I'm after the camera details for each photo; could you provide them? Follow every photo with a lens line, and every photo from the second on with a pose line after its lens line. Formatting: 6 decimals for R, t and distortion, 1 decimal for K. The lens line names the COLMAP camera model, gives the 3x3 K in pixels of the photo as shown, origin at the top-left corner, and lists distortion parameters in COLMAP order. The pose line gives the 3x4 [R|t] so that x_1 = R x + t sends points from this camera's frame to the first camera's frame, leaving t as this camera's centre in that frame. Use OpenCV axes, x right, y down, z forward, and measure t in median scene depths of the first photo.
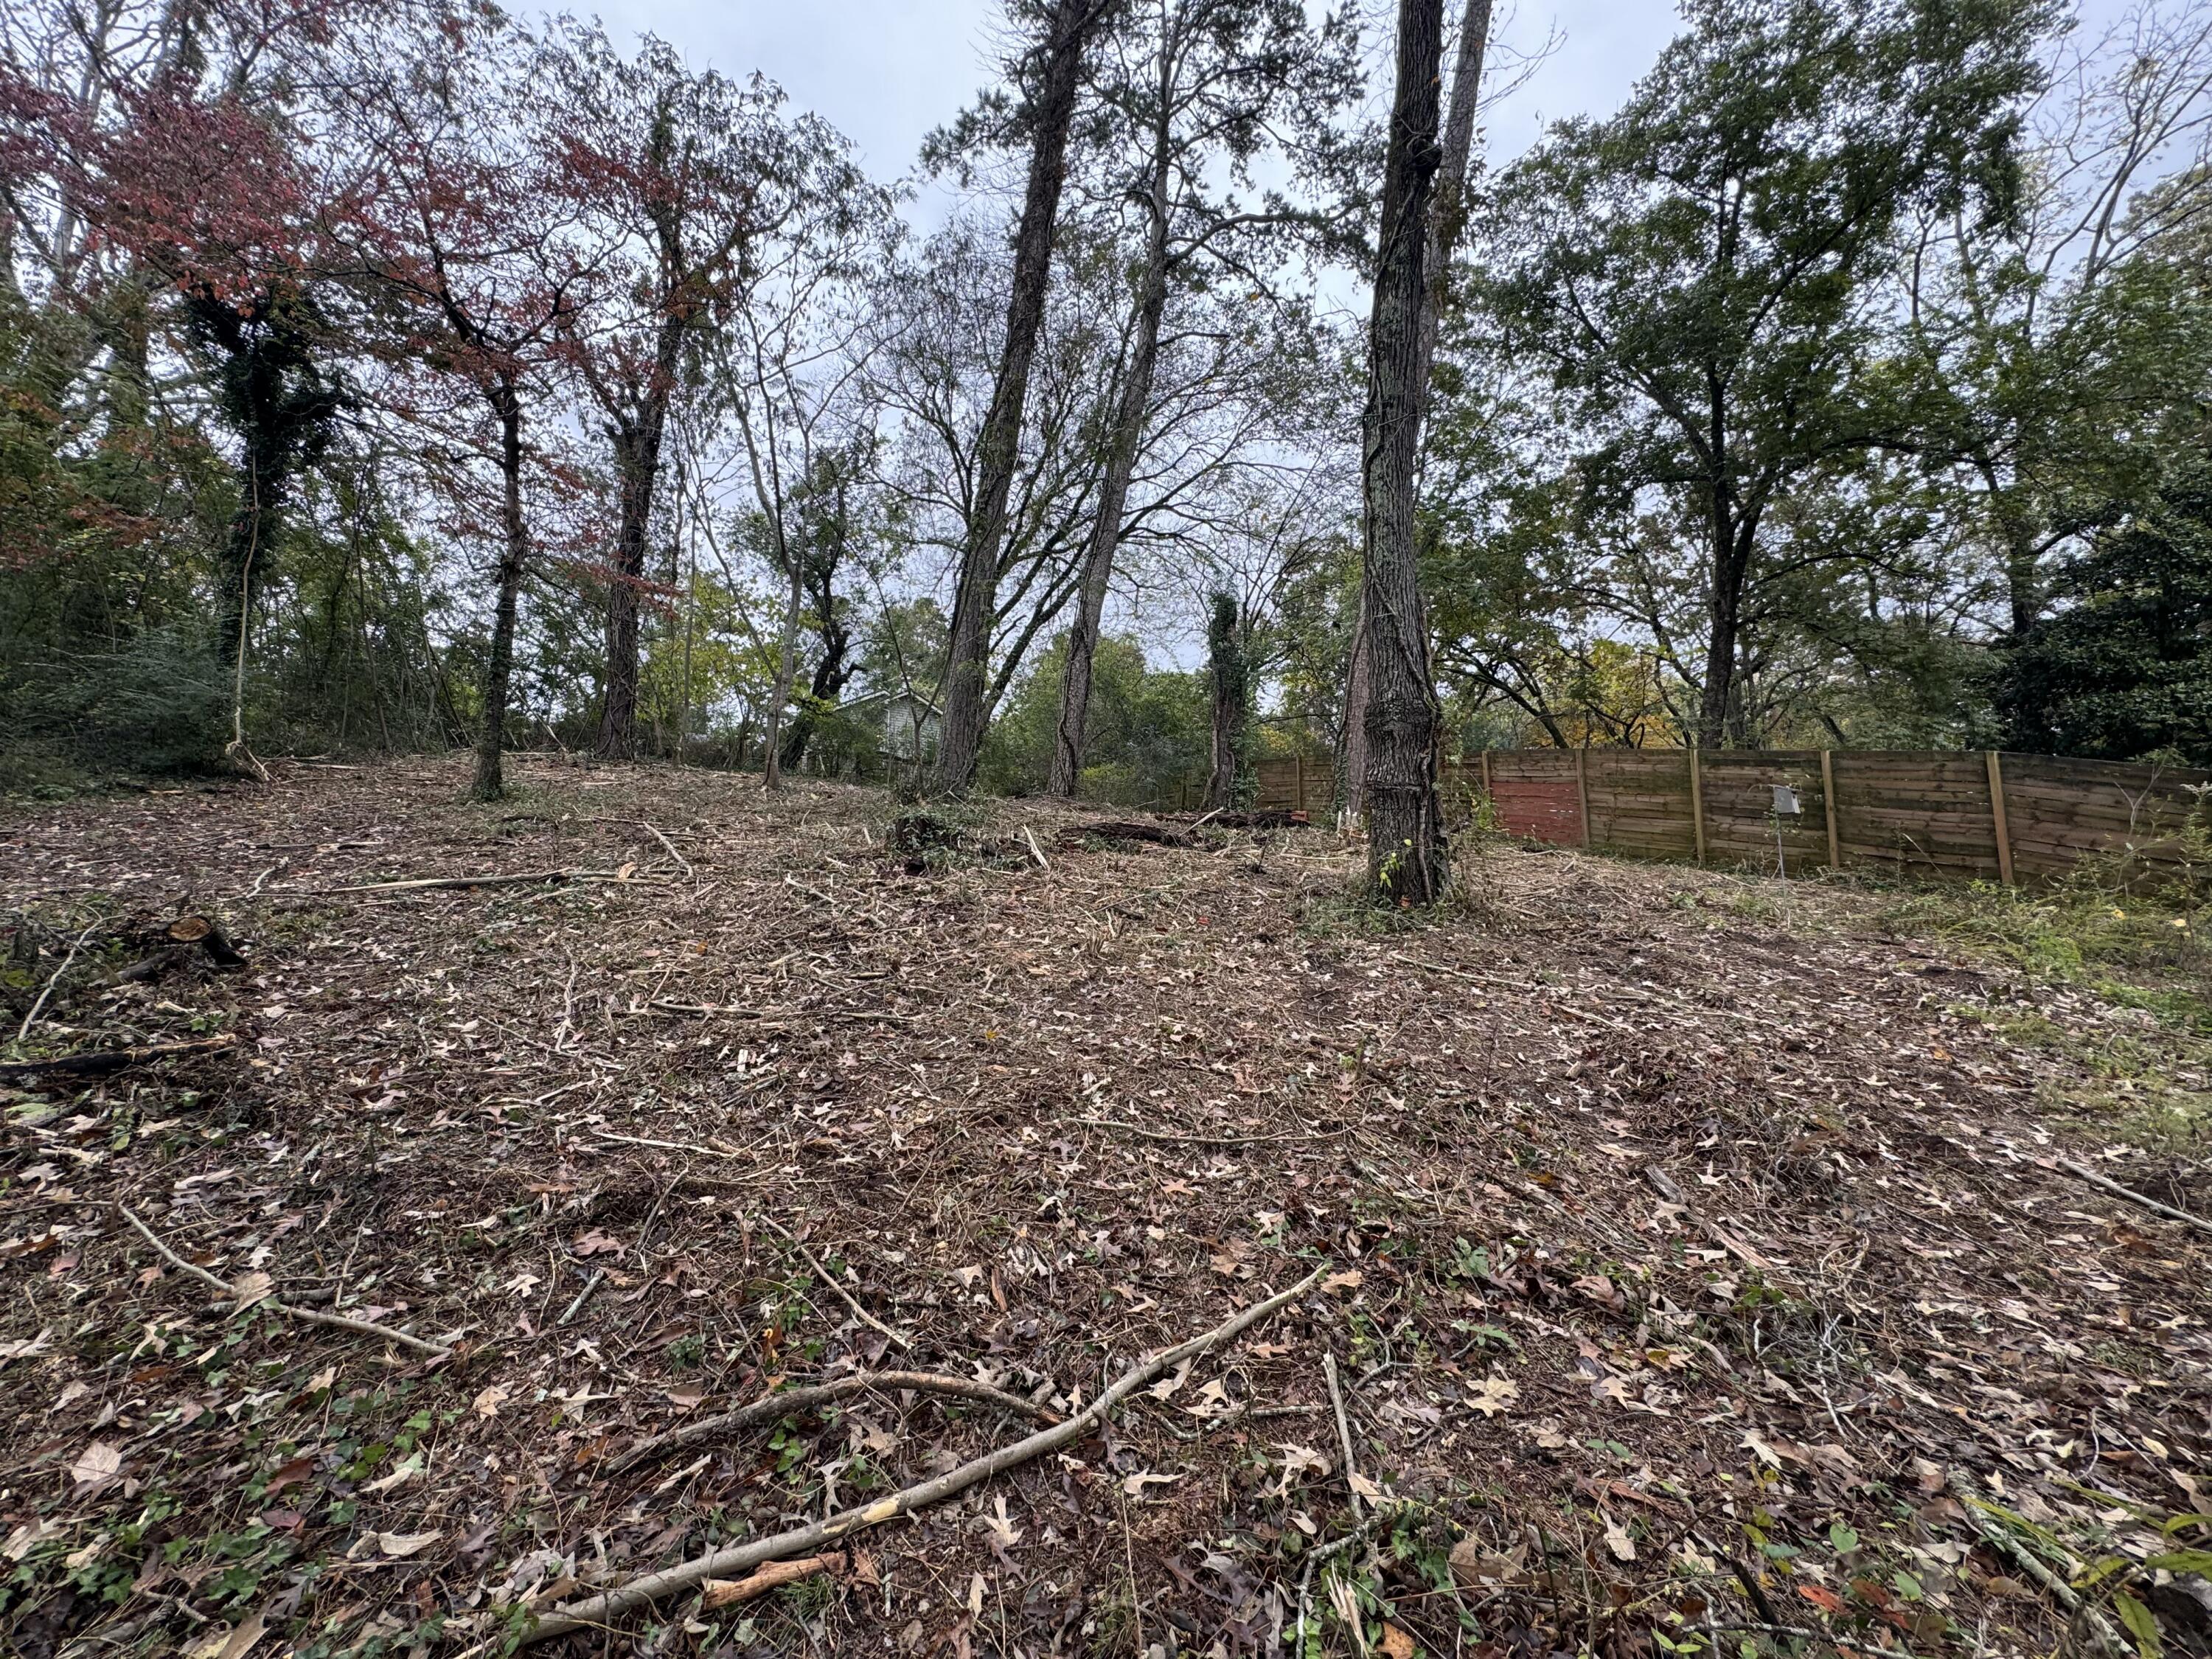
lens RADIAL K [[886.1, 0, 1099.6], [0, 886.1, 828.8], [0, 0, 1]] dist [-0.001624, -0.000281]
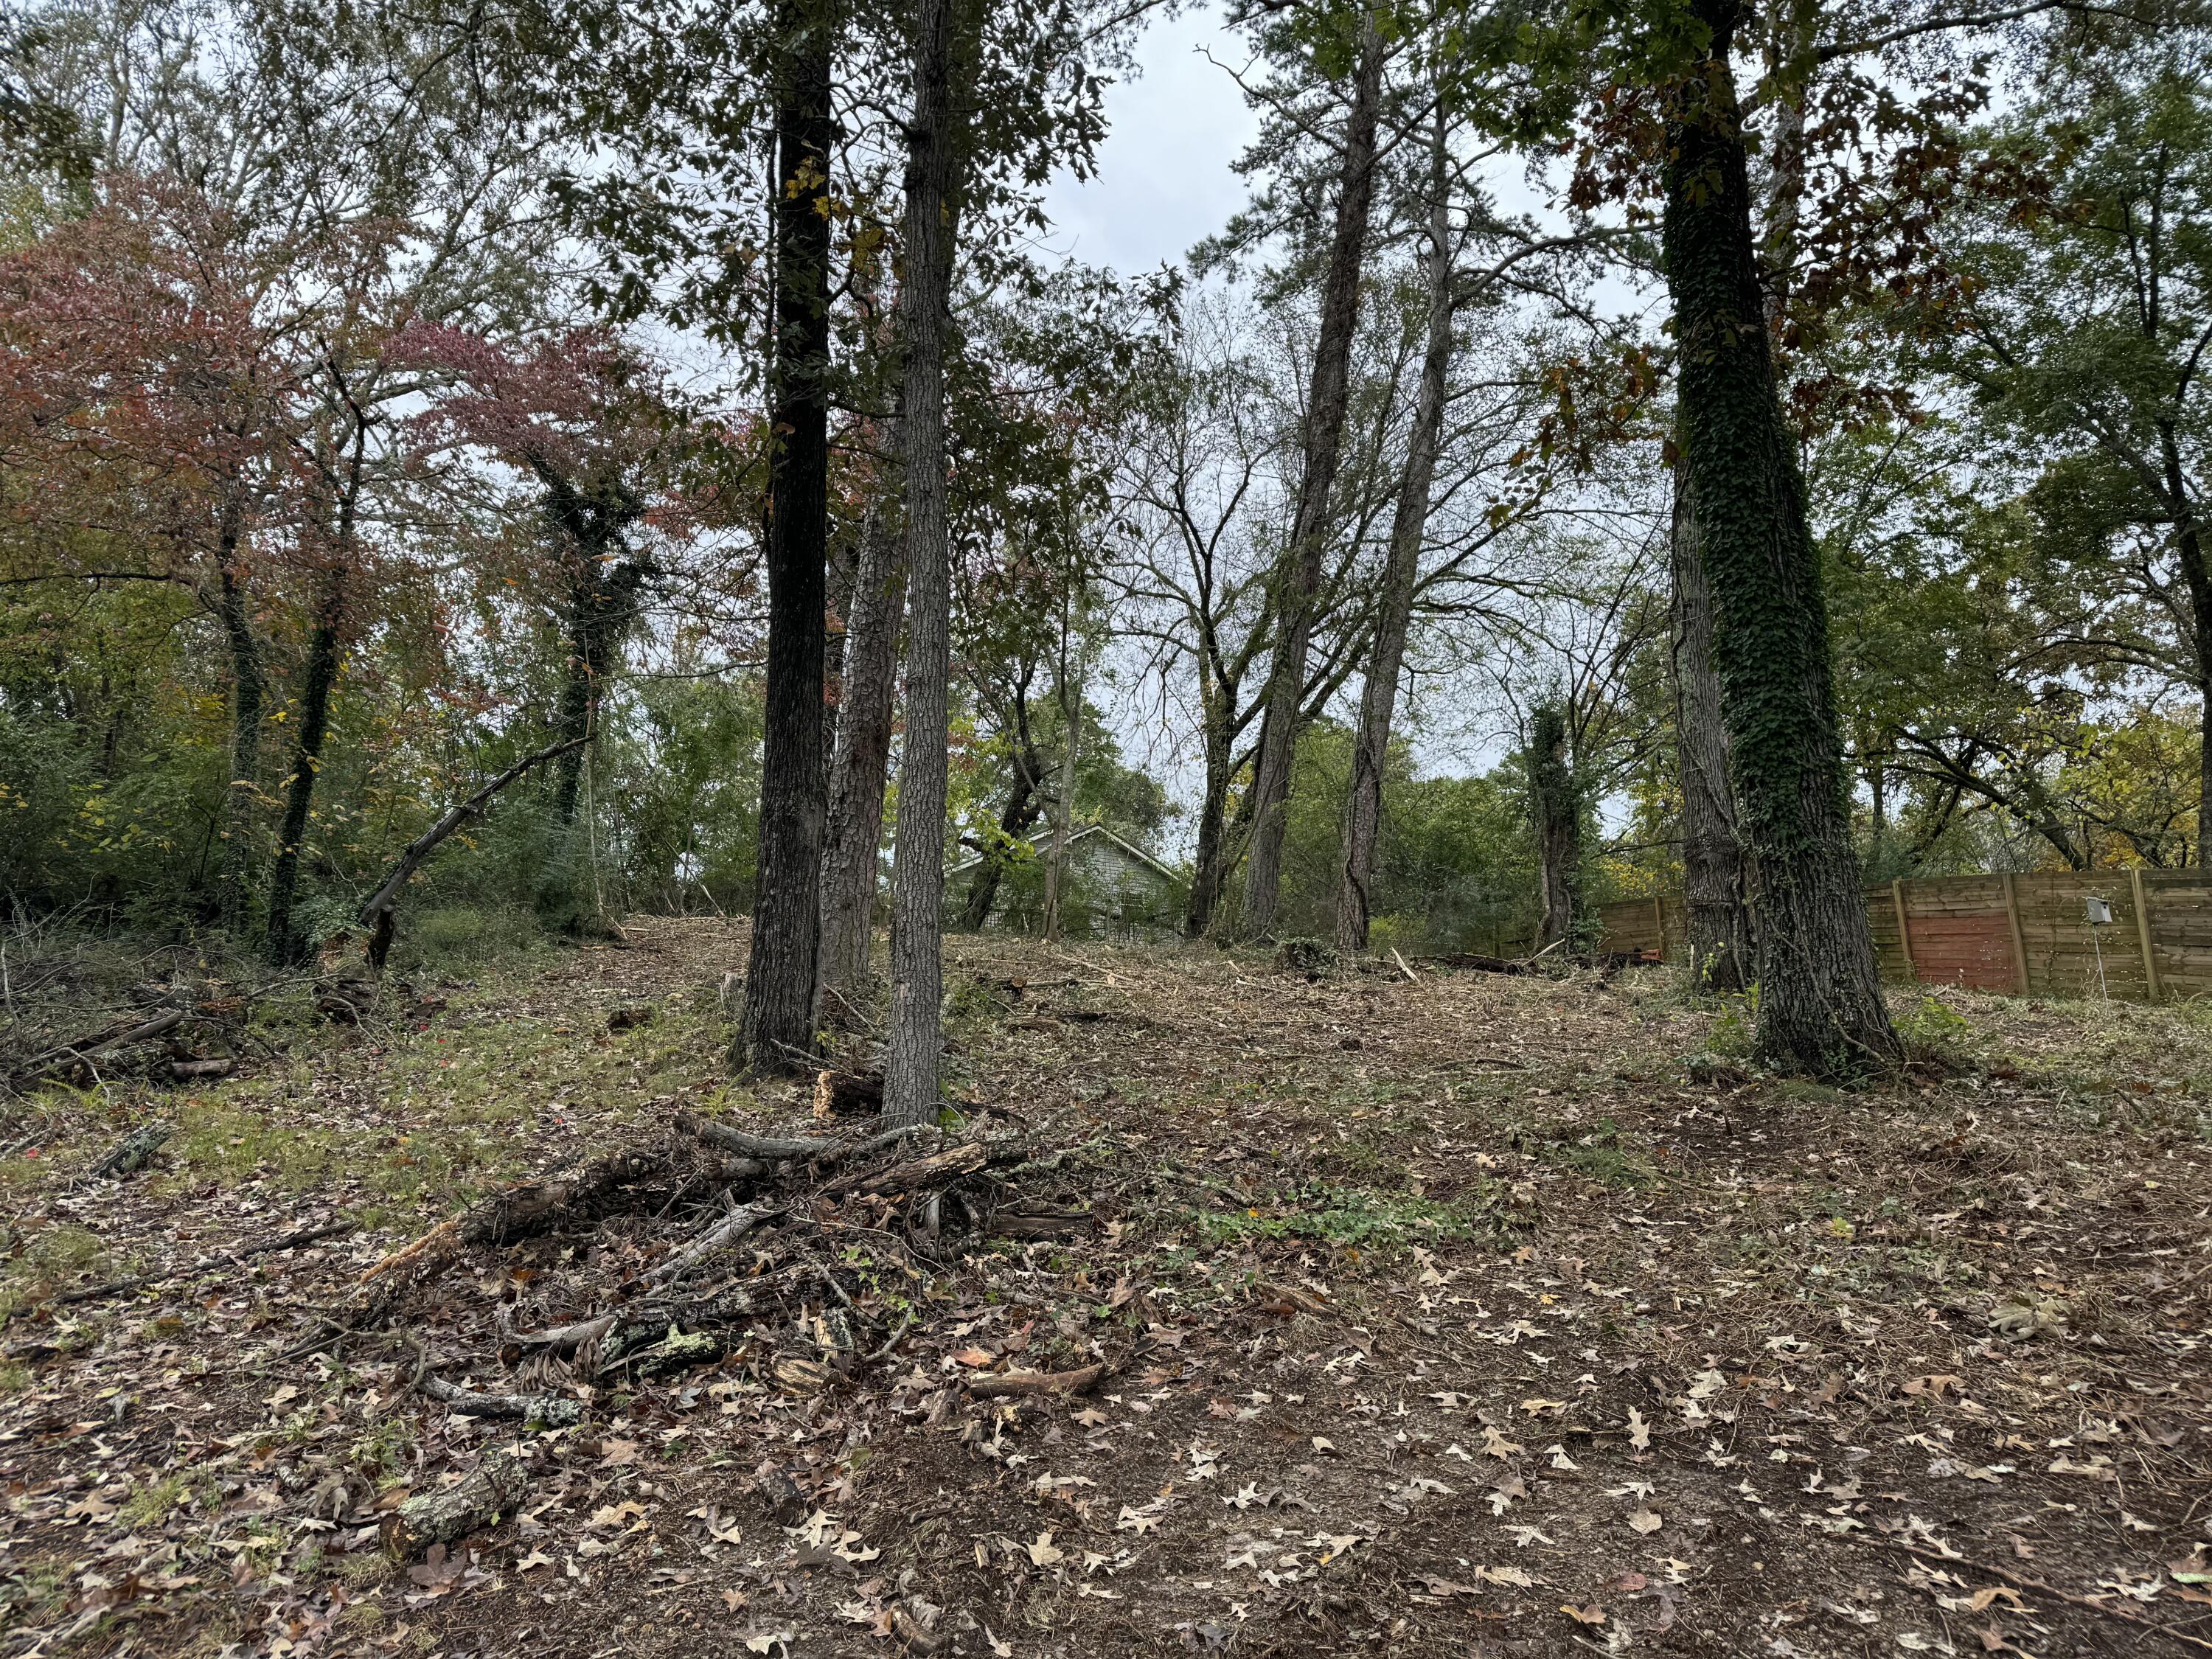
lens RADIAL K [[1525.8, 0, 1106.0], [0, 1525.8, 829.5], [0, 0, 1]] dist [0.109569, -0.144721]
pose [[0.990388, -0.034012, -0.134067, -0.060860], [0.014794, 0.989784, -0.141808, 0.041201], [0.137521, 0.138462, 0.980773, -0.357254]]
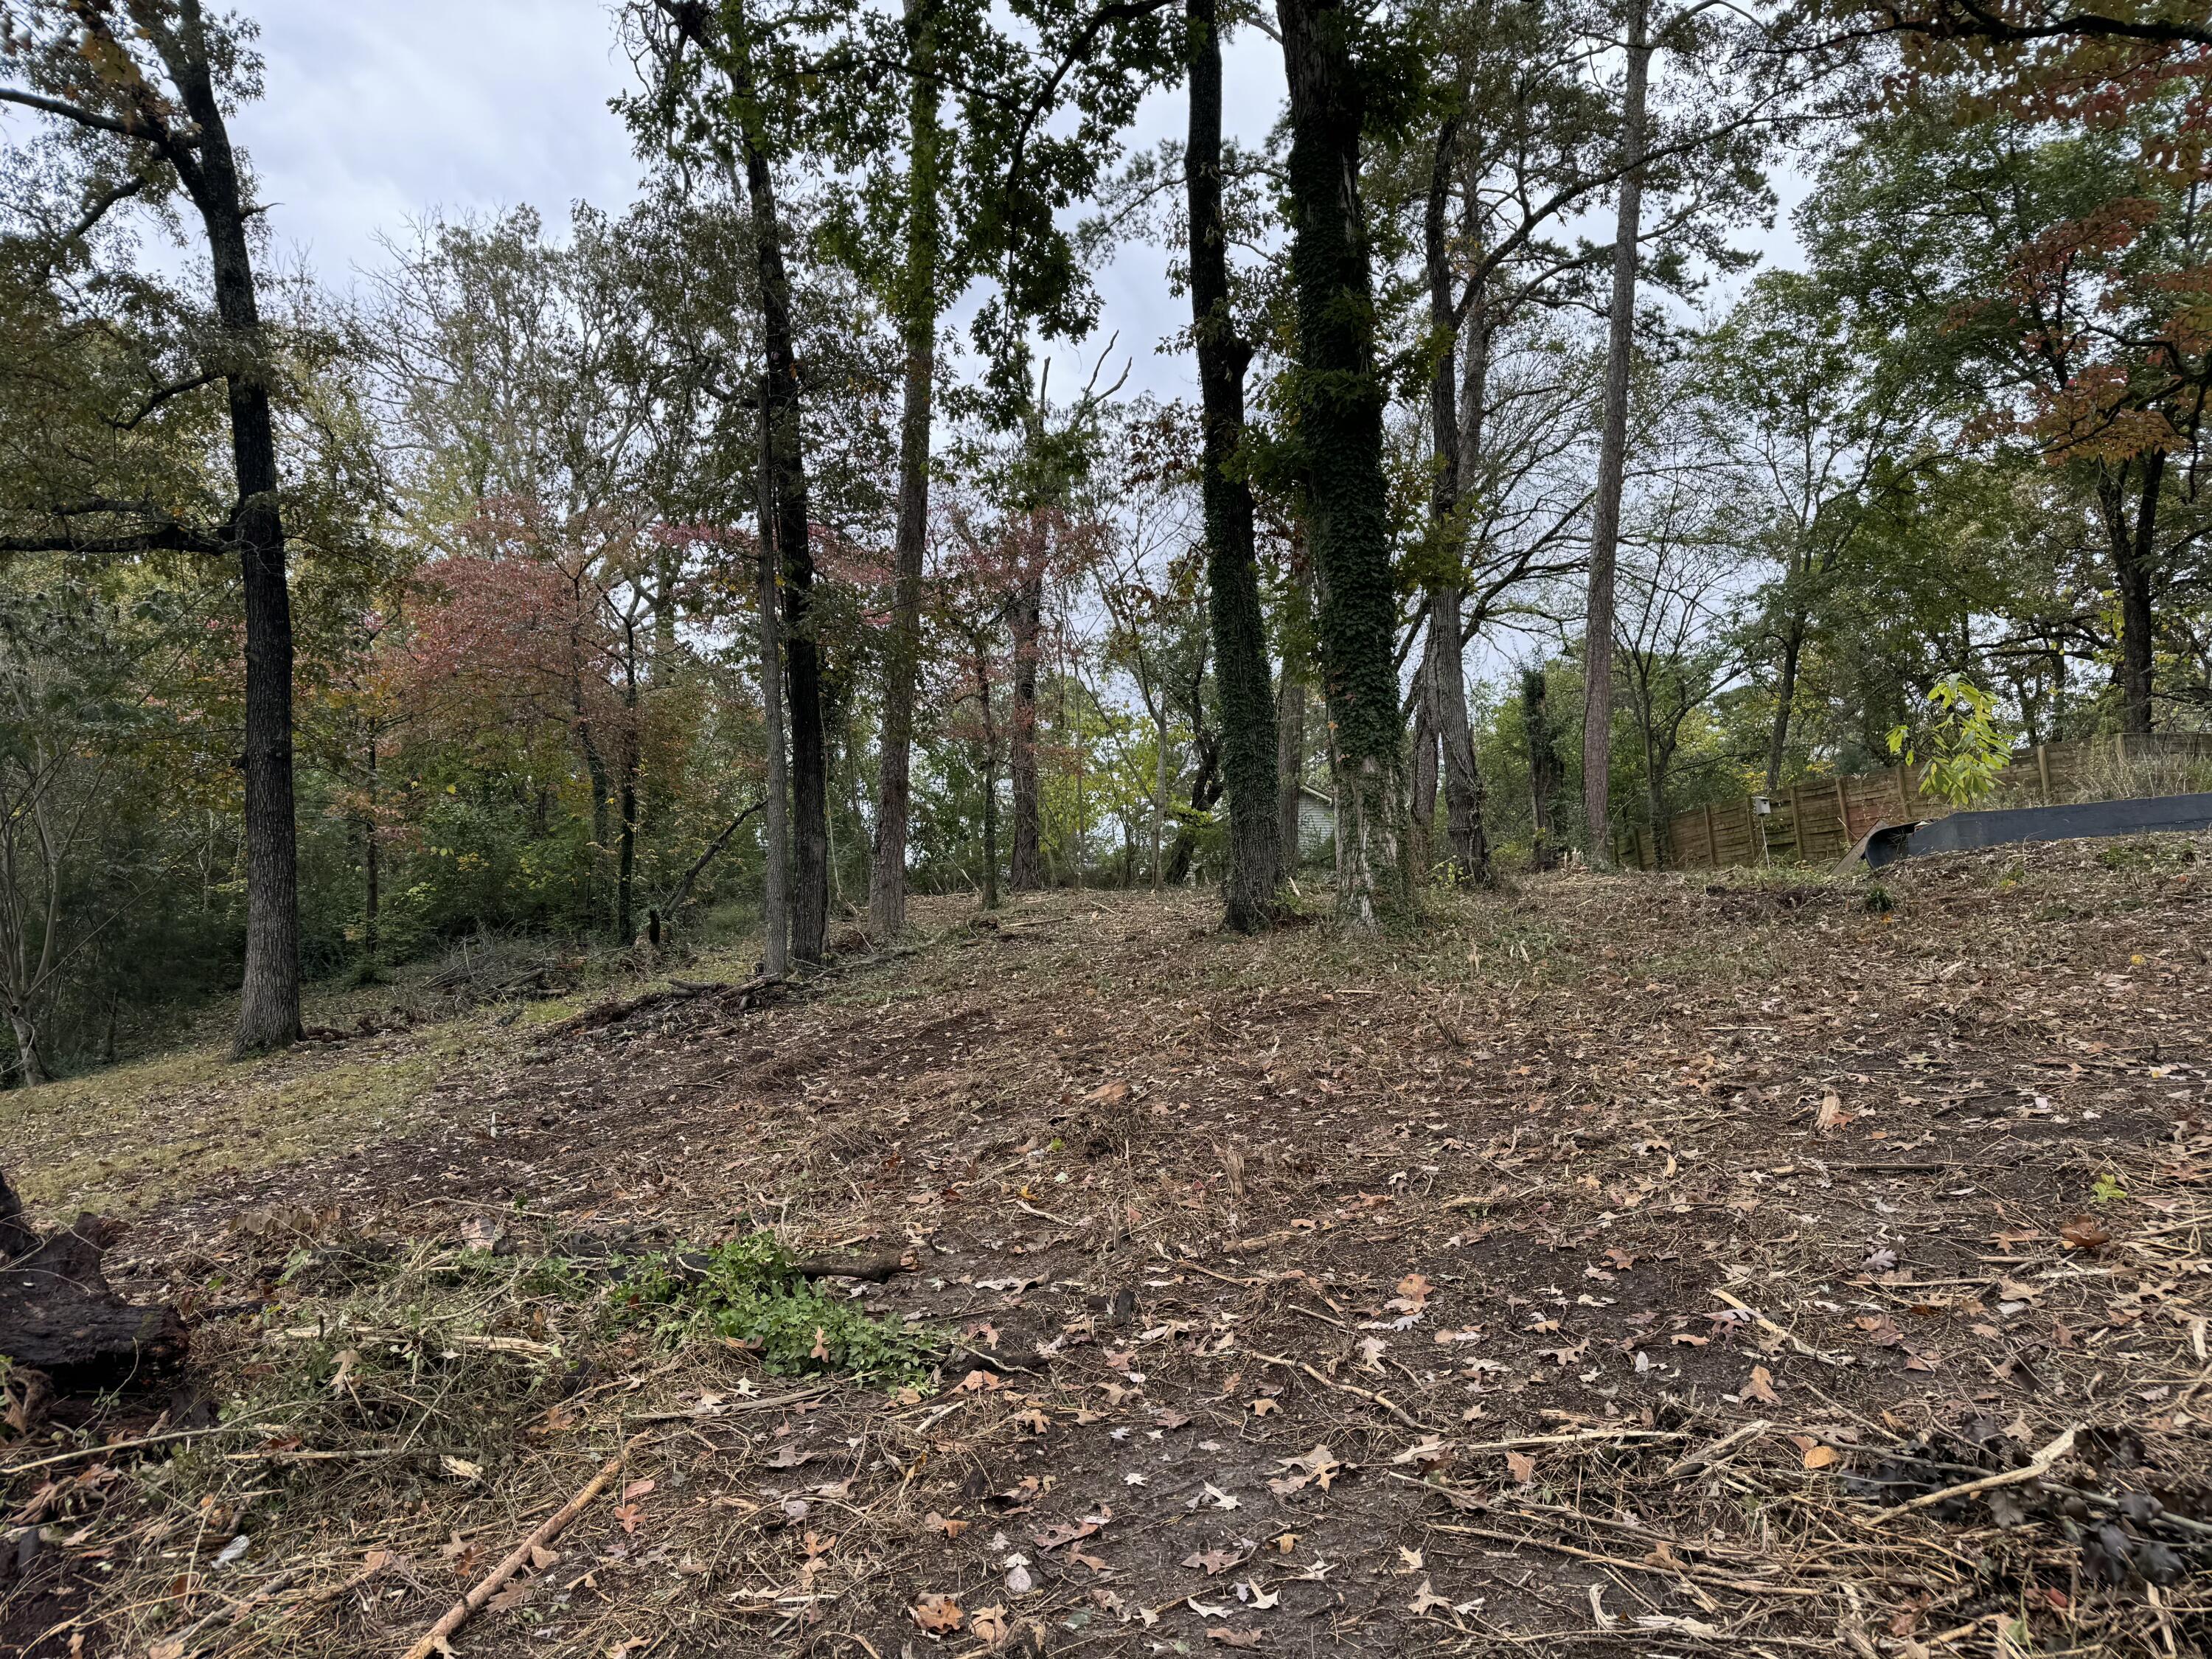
lens RADIAL K [[1525.8, 0, 1106.0], [0, 1525.8, 829.5], [0, 0, 1]] dist [0.109569, -0.144721]
pose [[0.920057, -0.123715, -0.371739, 0.233326], [0.083334, 0.988919, -0.122859, 0.079193], [0.382819, 0.082058, 0.920172, -0.636487]]
